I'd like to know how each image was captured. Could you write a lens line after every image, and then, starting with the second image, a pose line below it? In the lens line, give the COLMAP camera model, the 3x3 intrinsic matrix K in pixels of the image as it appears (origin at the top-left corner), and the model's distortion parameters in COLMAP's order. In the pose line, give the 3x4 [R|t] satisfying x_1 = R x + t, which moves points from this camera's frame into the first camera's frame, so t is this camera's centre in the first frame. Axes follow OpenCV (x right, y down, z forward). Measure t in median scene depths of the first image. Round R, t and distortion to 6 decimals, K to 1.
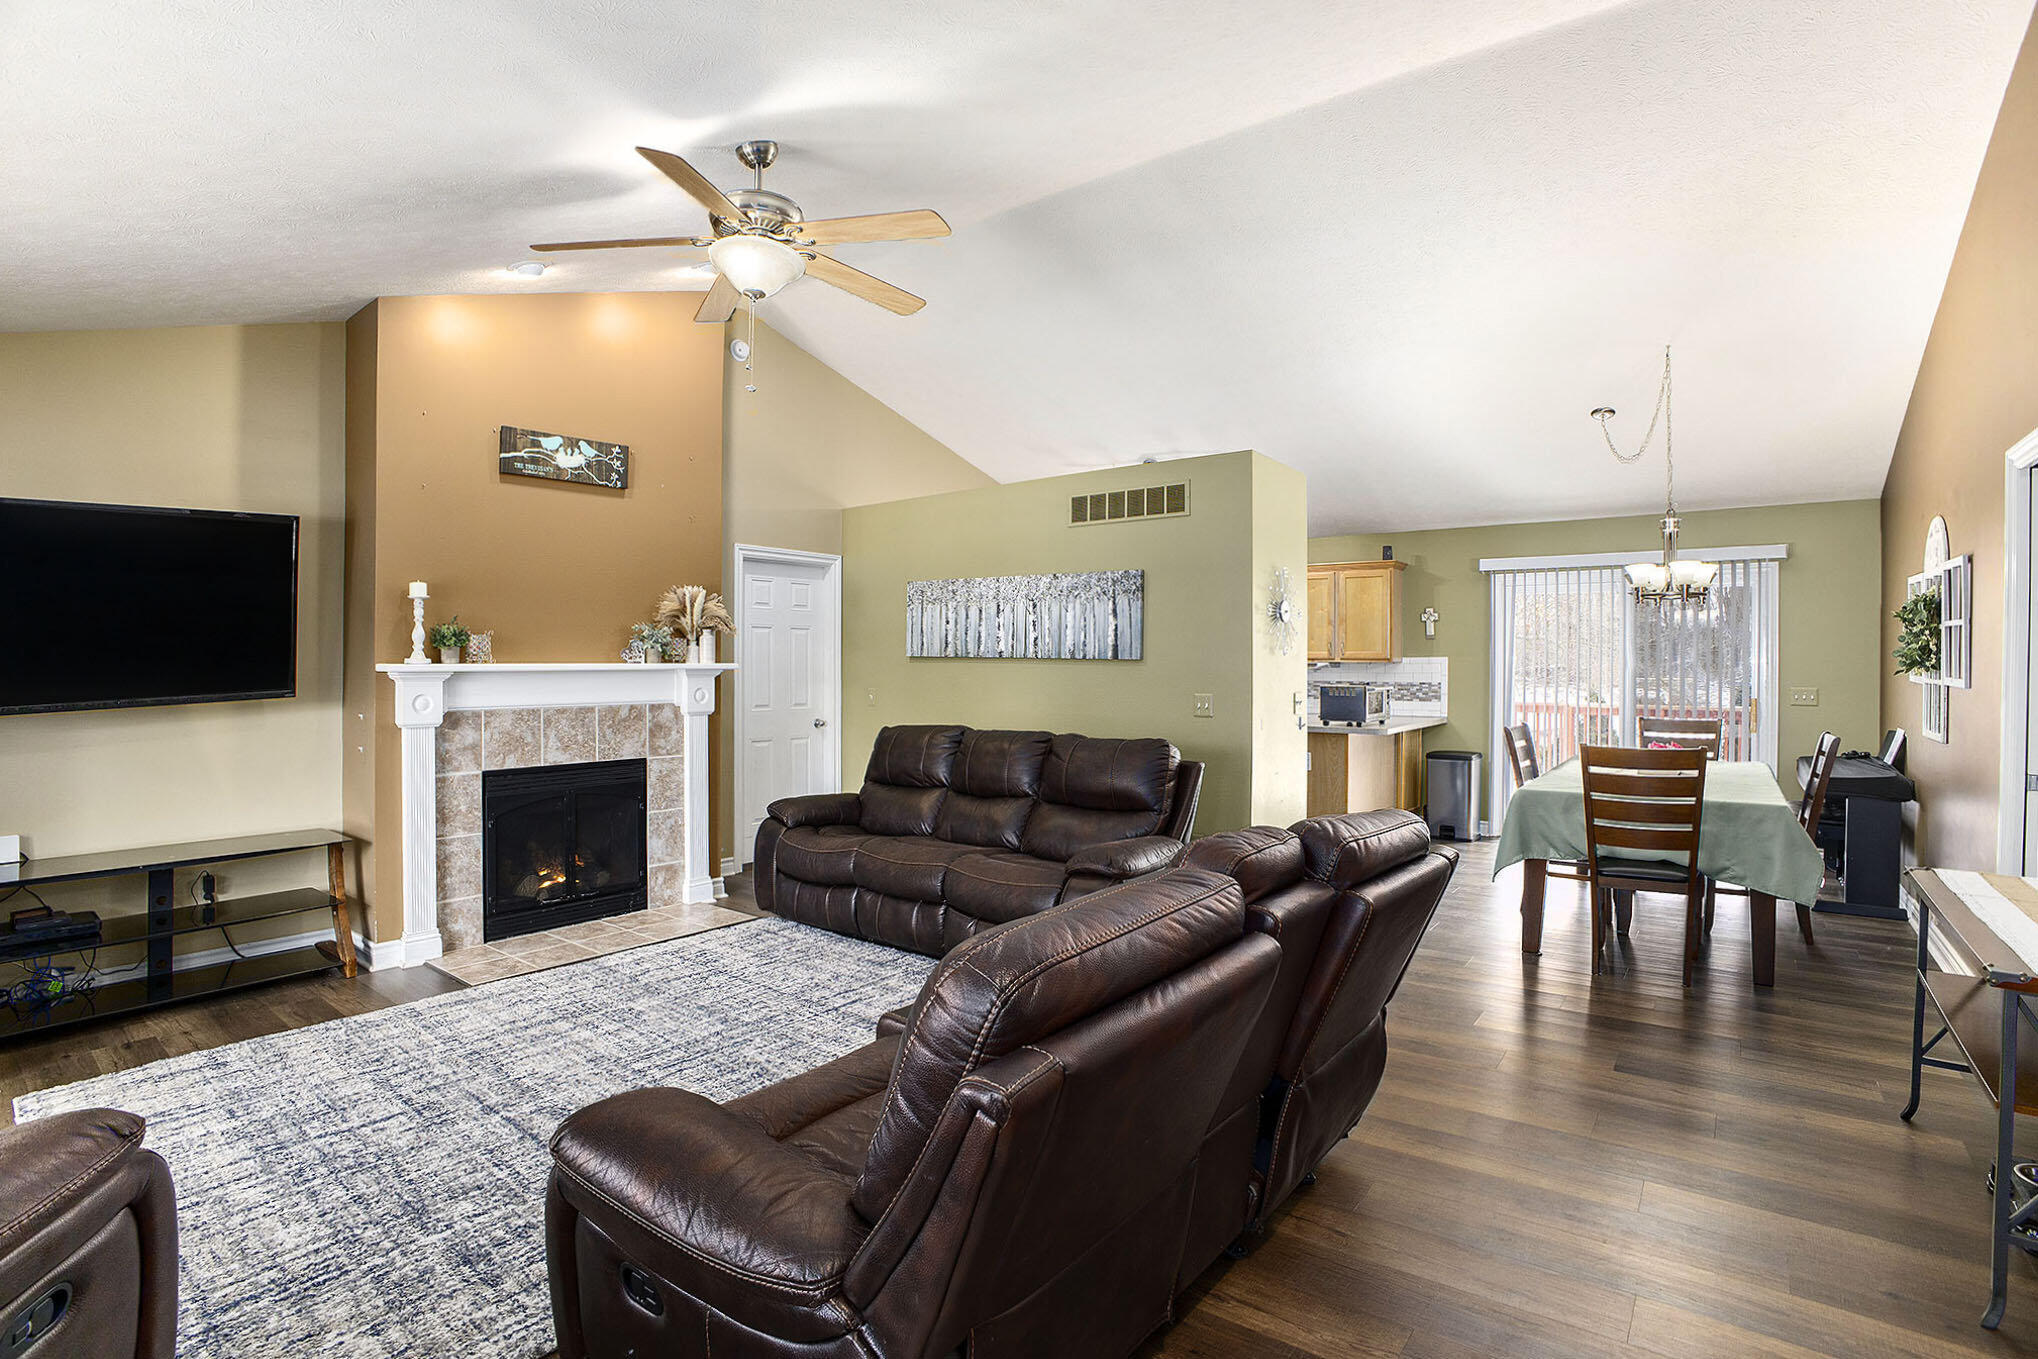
lens RADIAL K [[987.4, 0, 1012.5], [0, 987.4, 666.6], [0, 0, 1]] dist [-0.071329, 0.006775]
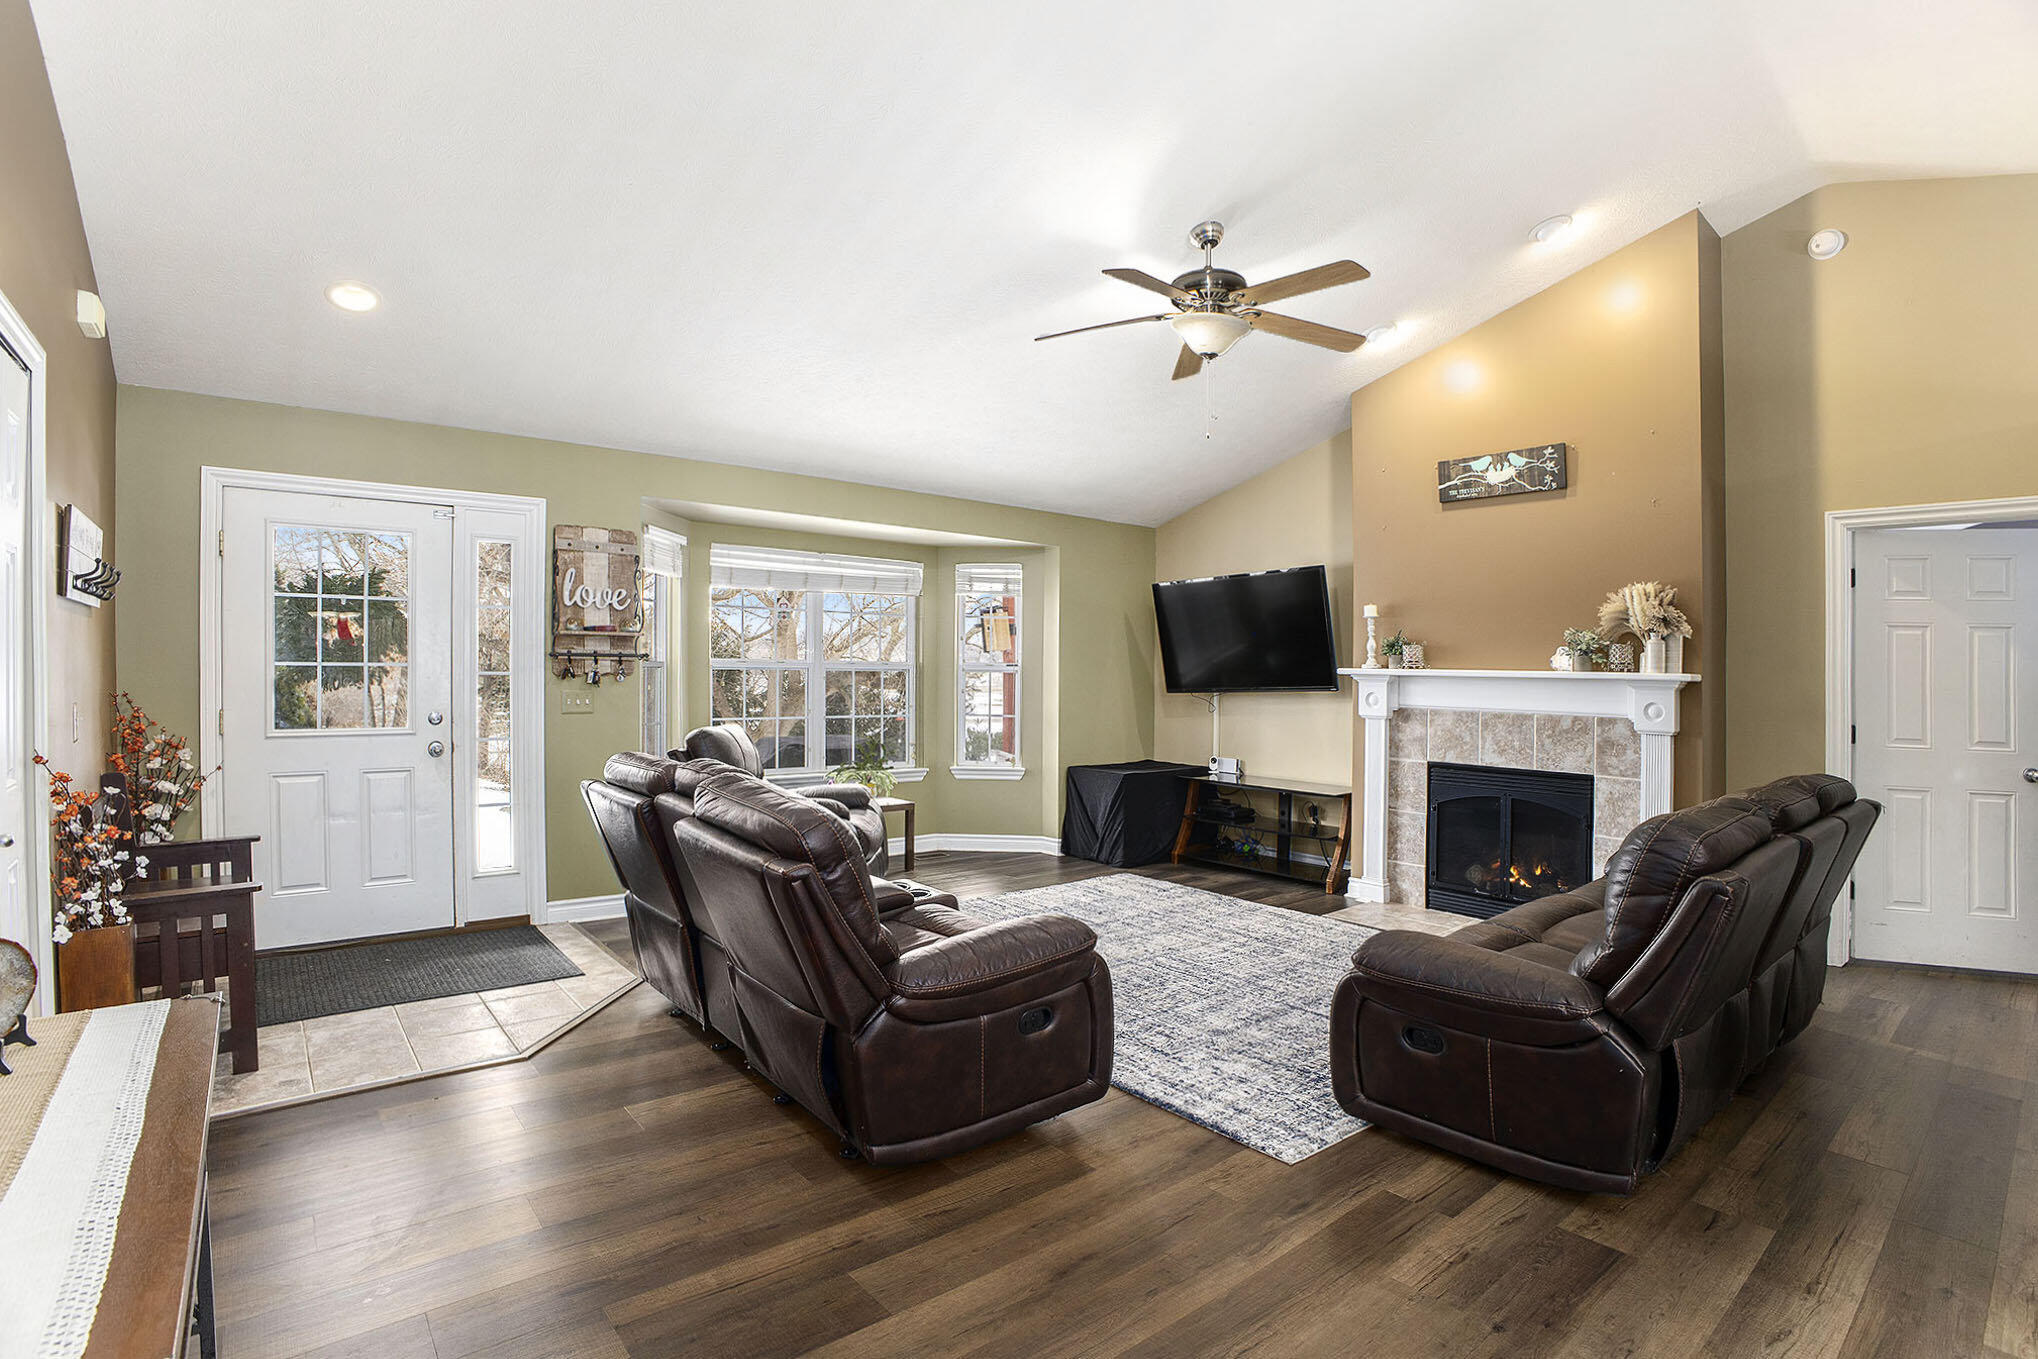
lens RADIAL K [[987.4, 0, 1028.6], [0, 987.4, 684.3], [0, 0, 1]] dist [-0.071329, 0.006775]
pose [[-0.192523, 0.020142, -0.981086, 0.655614], [-0.018072, 0.999547, 0.024068, -0.004245], [0.981126, 0.022364, -0.192072, 0.698913]]
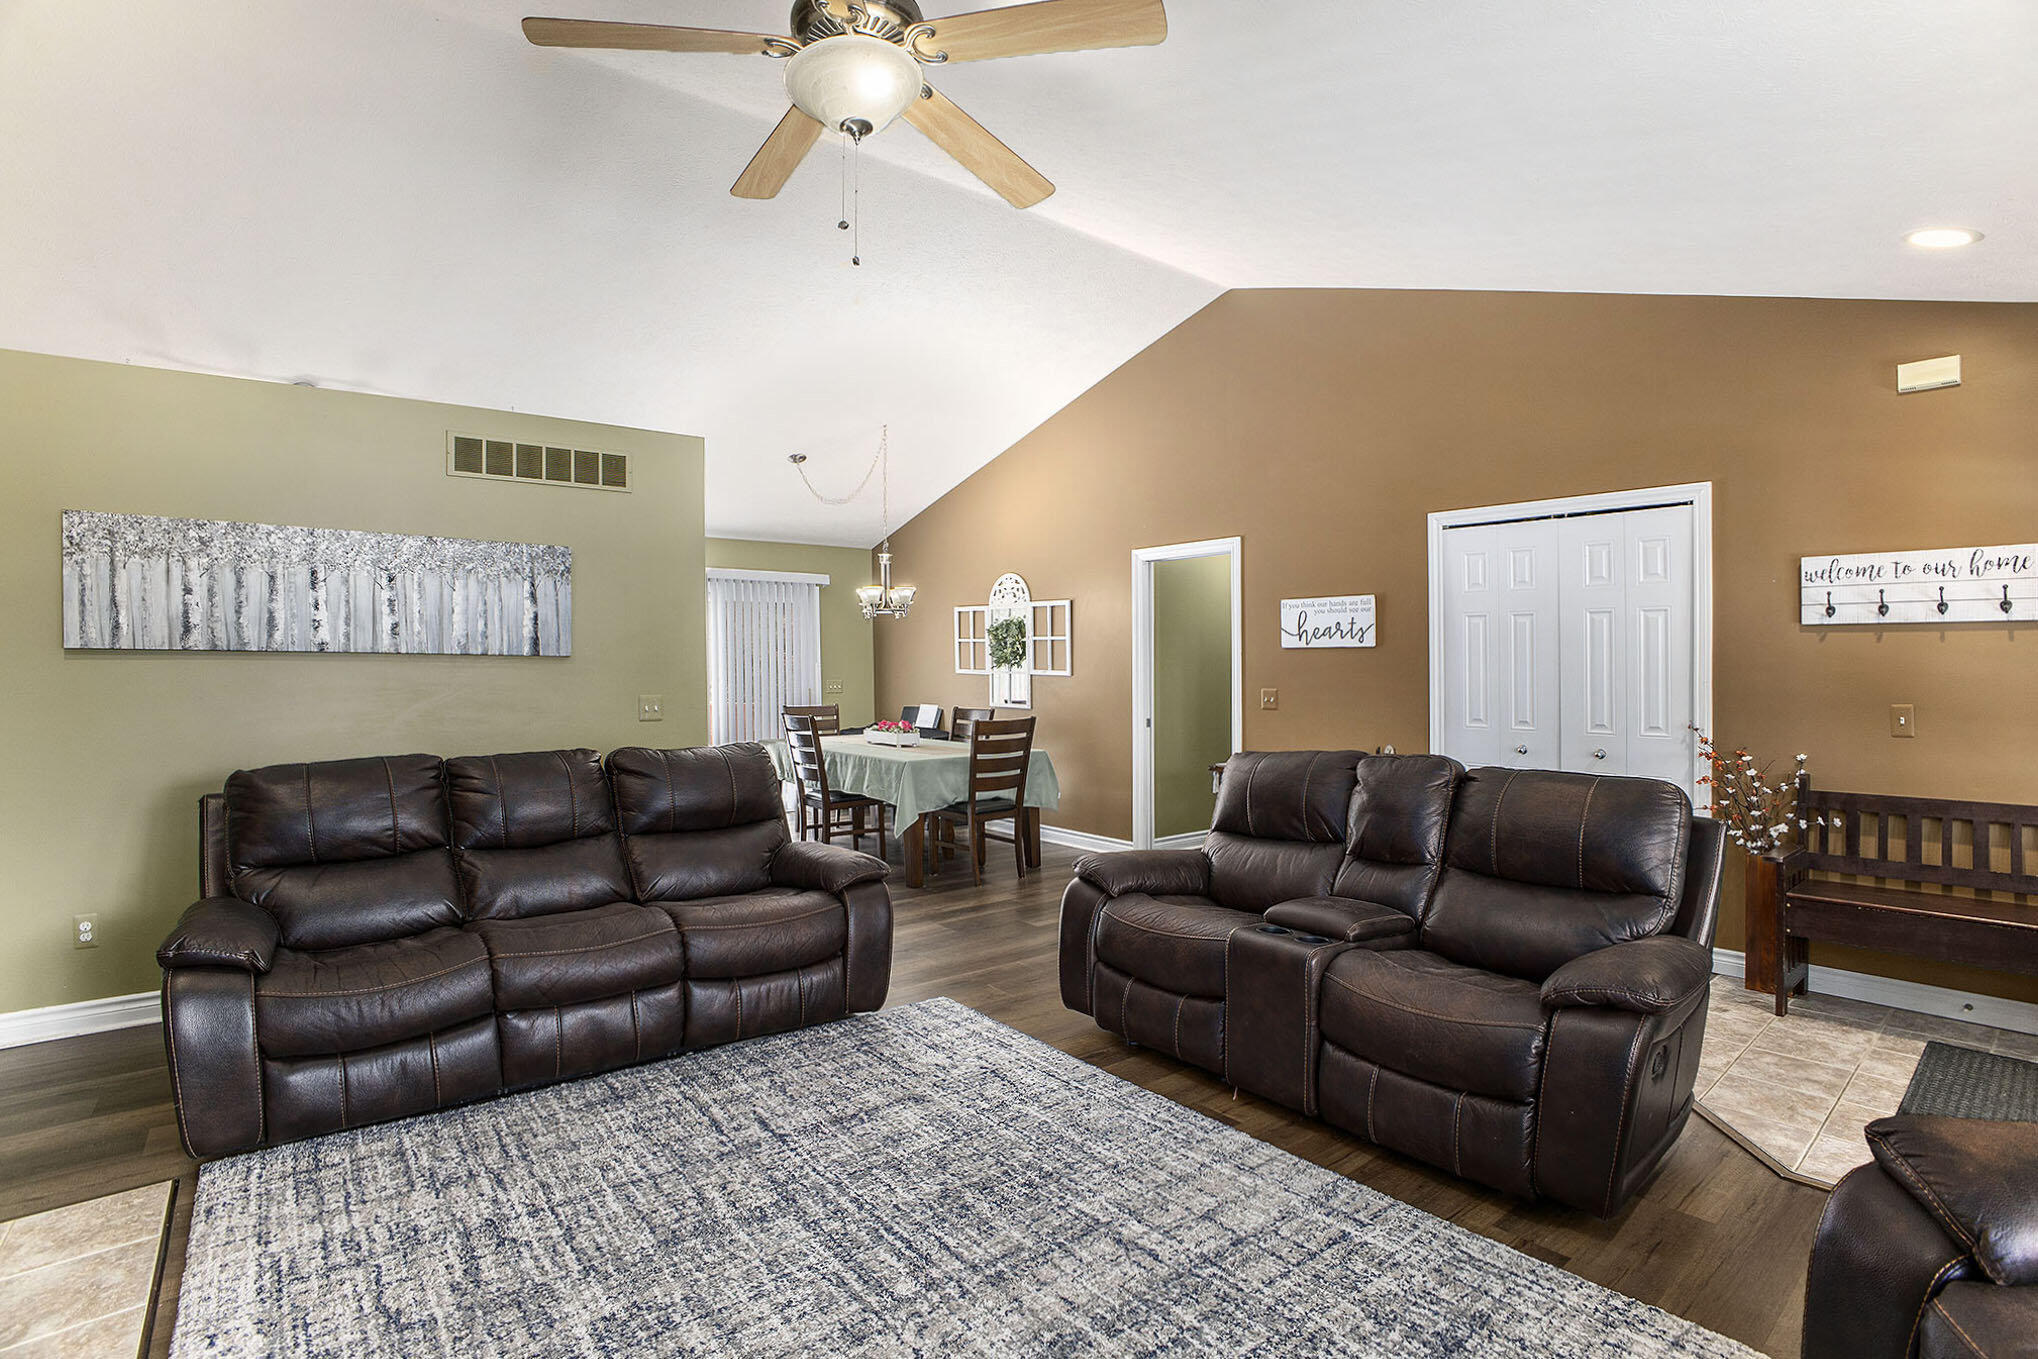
lens RADIAL K [[987.4, 0, 1008.6], [0, 987.4, 665.7], [0, 0, 1]] dist [-0.071329, 0.006775]
pose [[0.227195, -0.003364, 0.973843, -0.643970], [0.002601, 0.999993, 0.002848, -0.000959], [-0.973846, 0.001885, 0.227202, 0.512699]]
